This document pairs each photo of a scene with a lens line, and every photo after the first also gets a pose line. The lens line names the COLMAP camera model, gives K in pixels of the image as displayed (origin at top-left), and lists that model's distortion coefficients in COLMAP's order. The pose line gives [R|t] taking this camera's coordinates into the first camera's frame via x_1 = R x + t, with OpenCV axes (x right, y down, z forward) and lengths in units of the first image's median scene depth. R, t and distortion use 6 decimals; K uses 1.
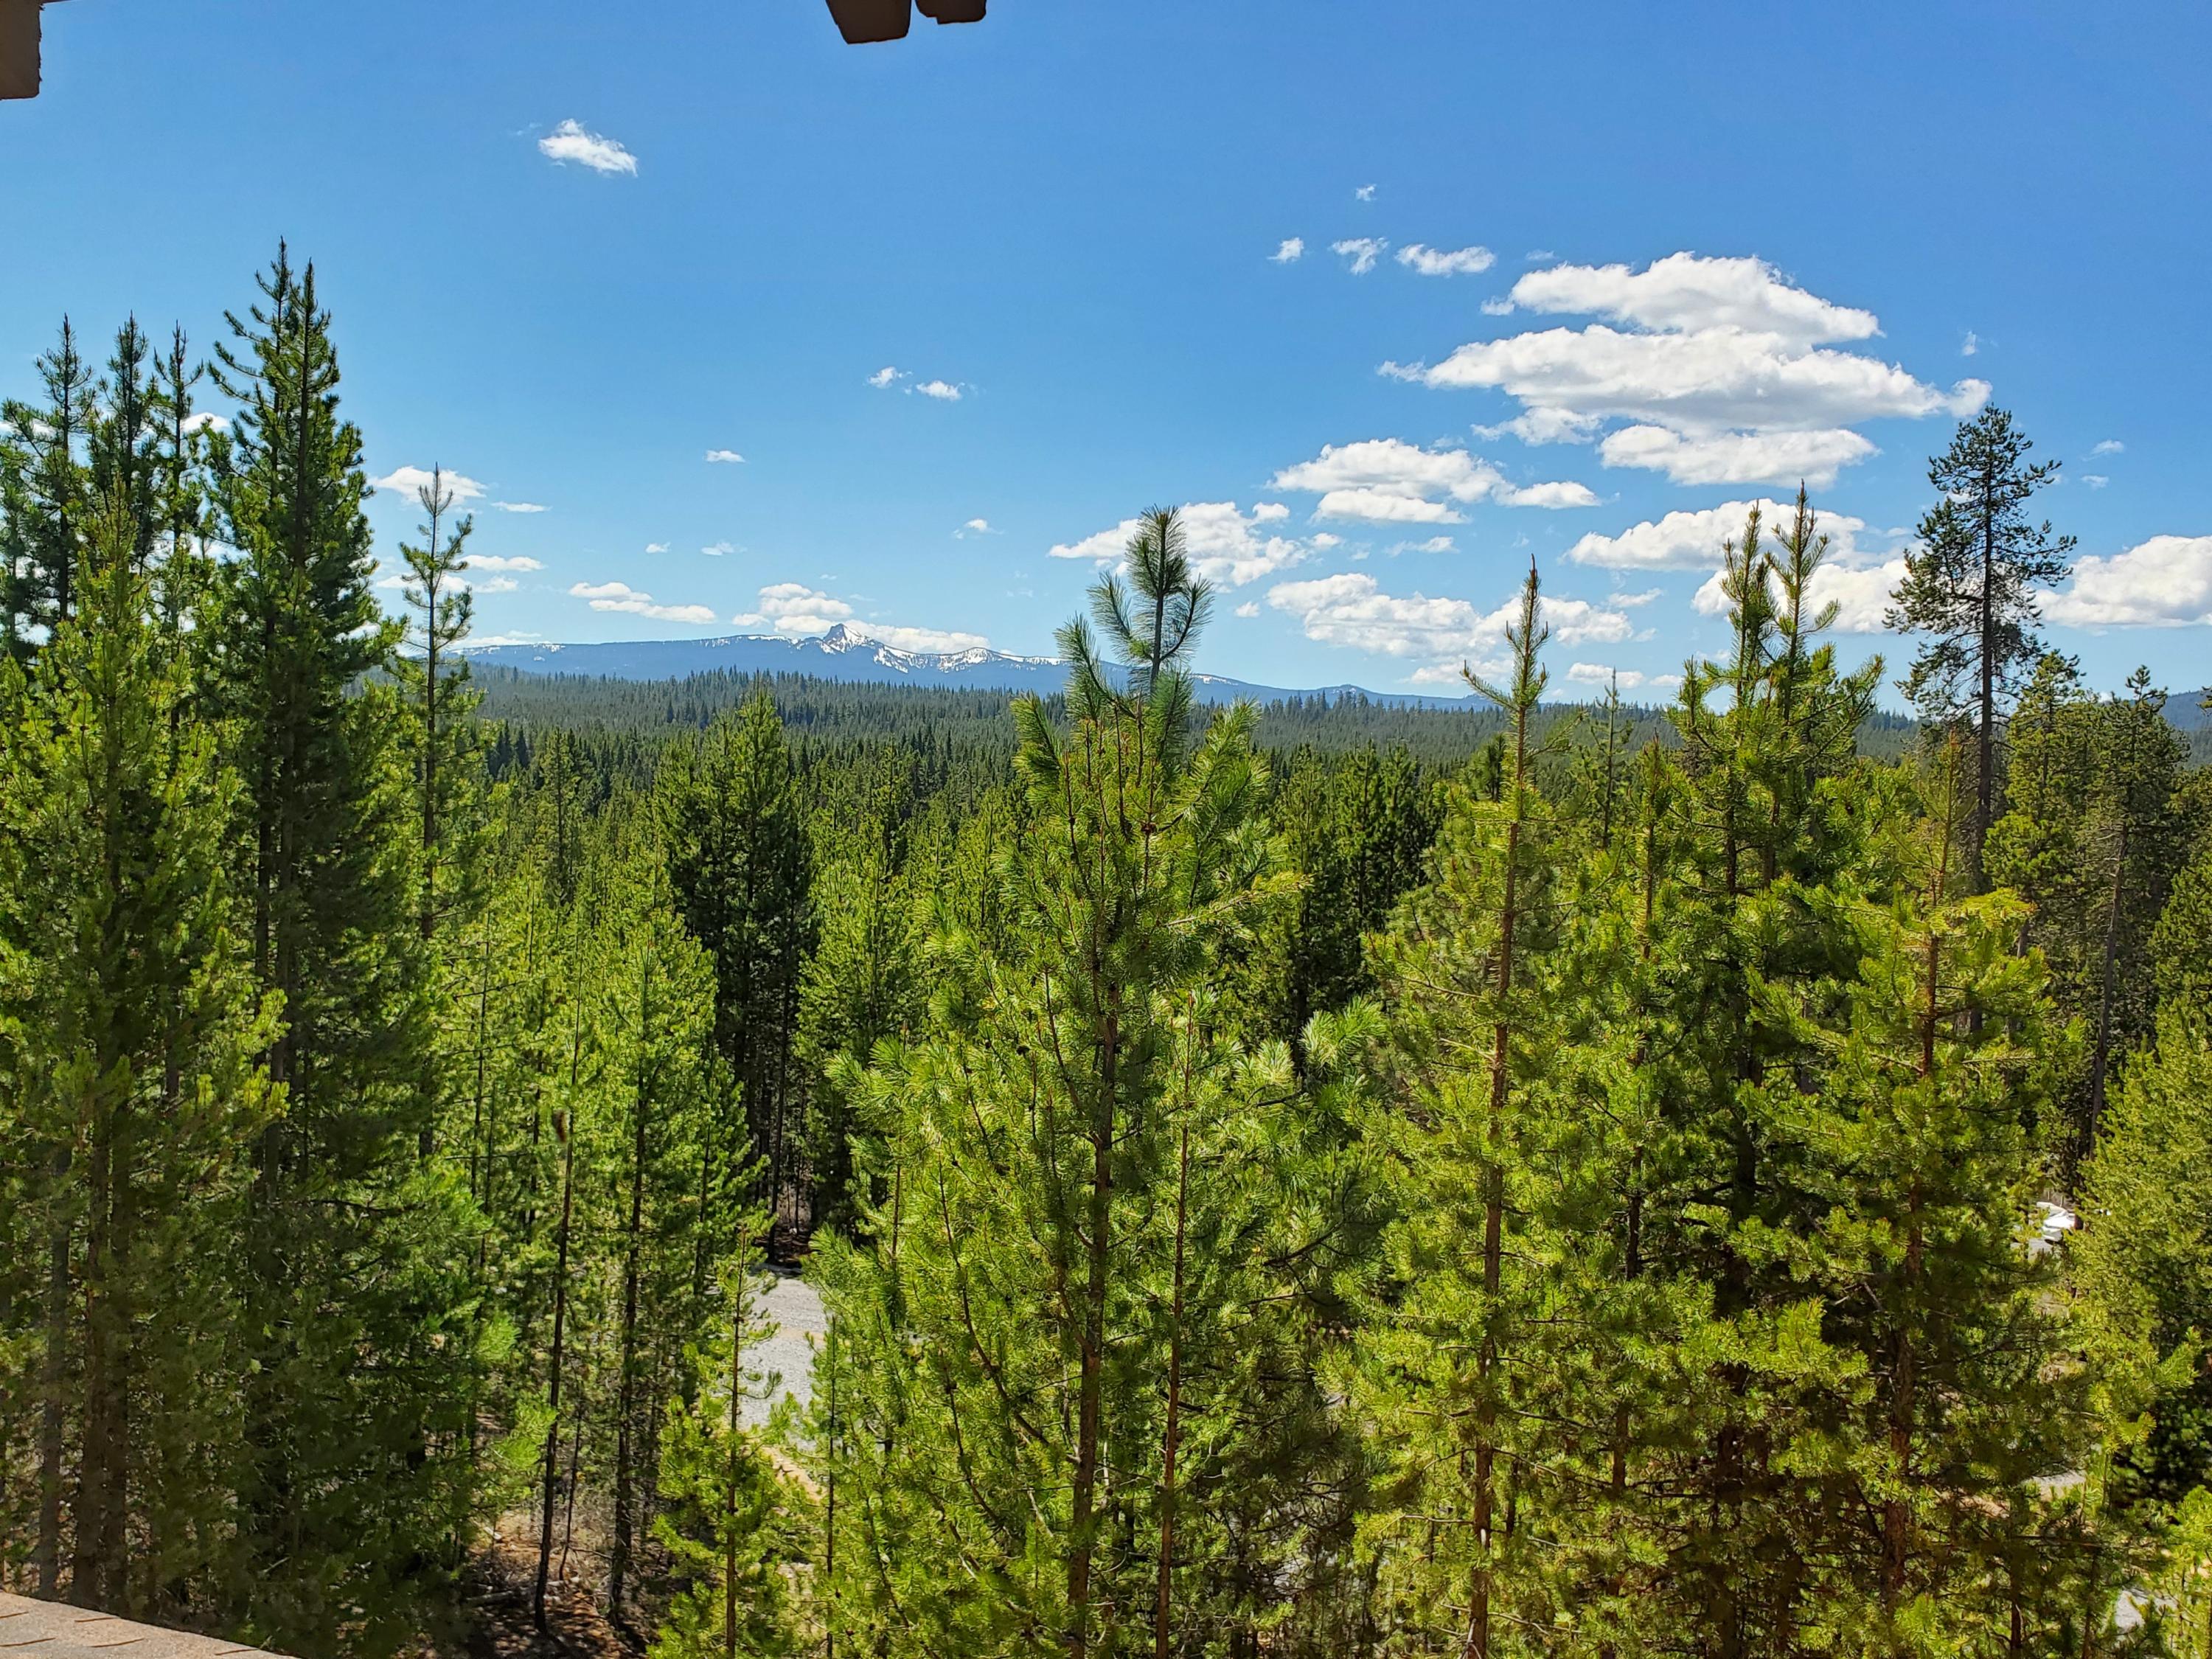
lens RADIAL K [[1964.9, 0, 1061.5], [0, 1964.9, 864.9], [0, 0, 1]] dist [0.053624, -0.090559]
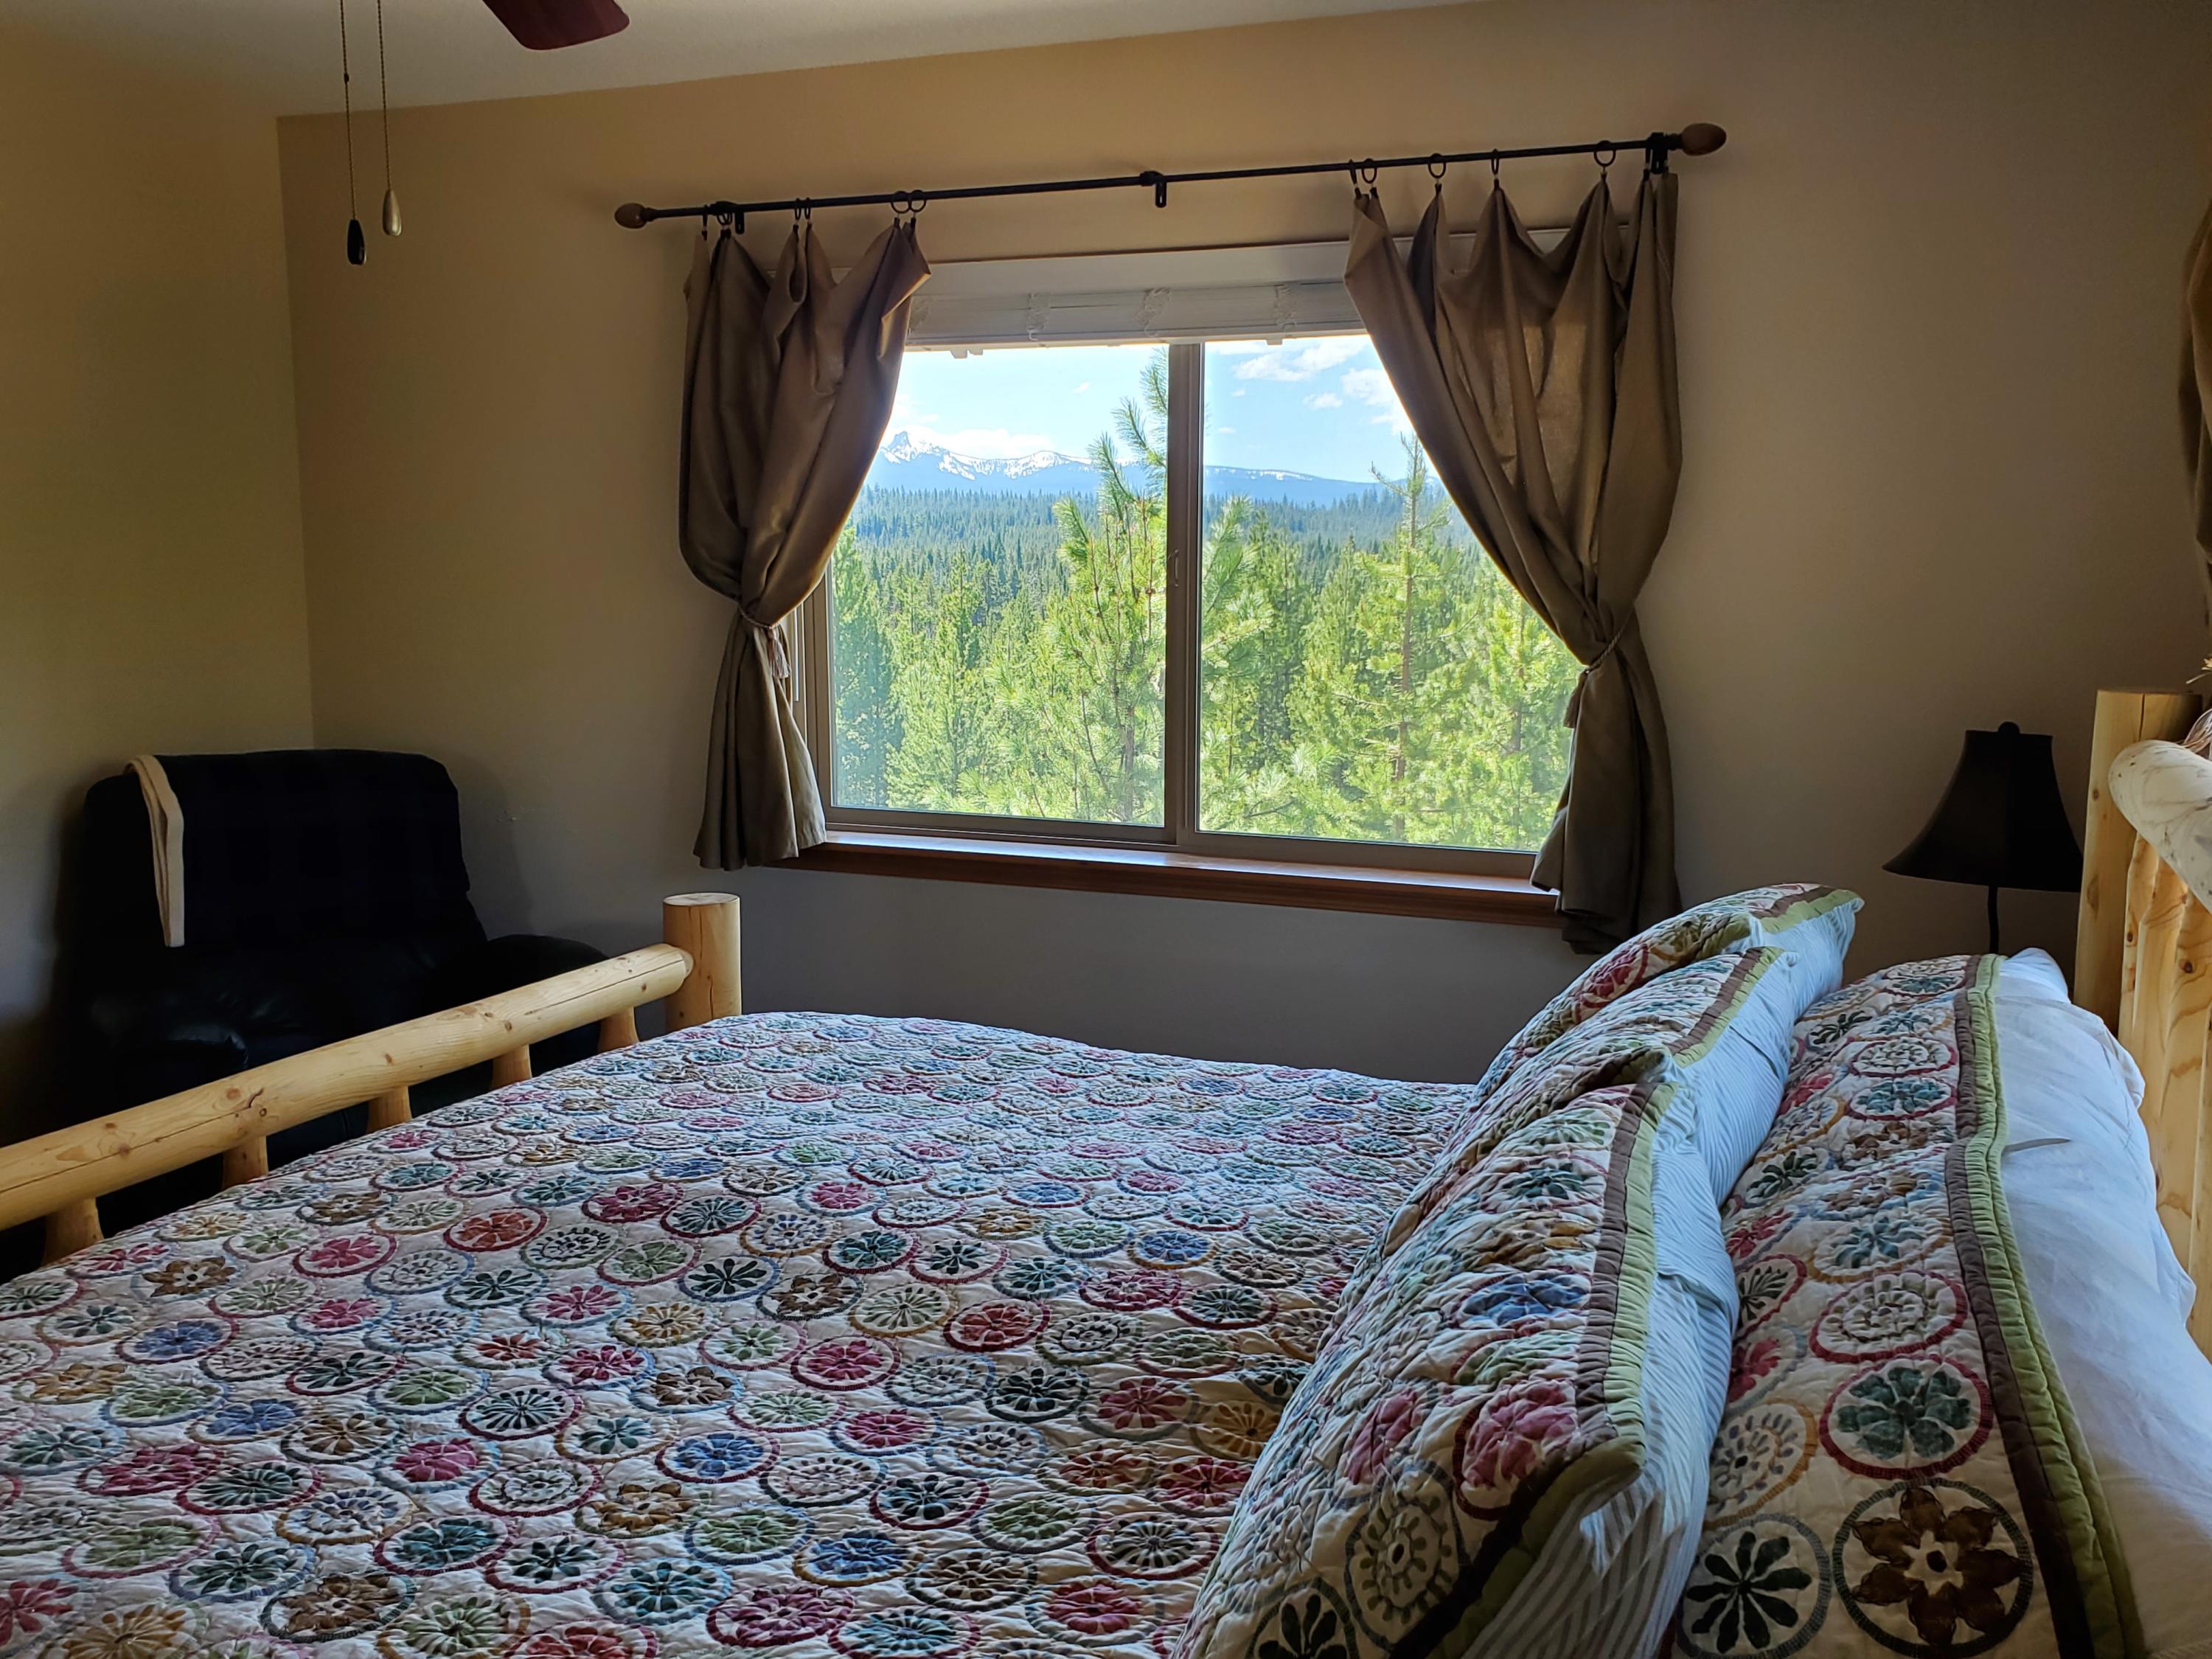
lens RADIAL K [[1964.9, 0, 1061.5], [0, 1964.9, 864.9], [0, 0, 1]] dist [0.053624, -0.090559]
pose [[0.998780, -0.028007, -0.040663, 0.021192], [0.031835, 0.994798, 0.096769, 0.024838], [0.037742, -0.097946, 0.994476, -0.280366]]
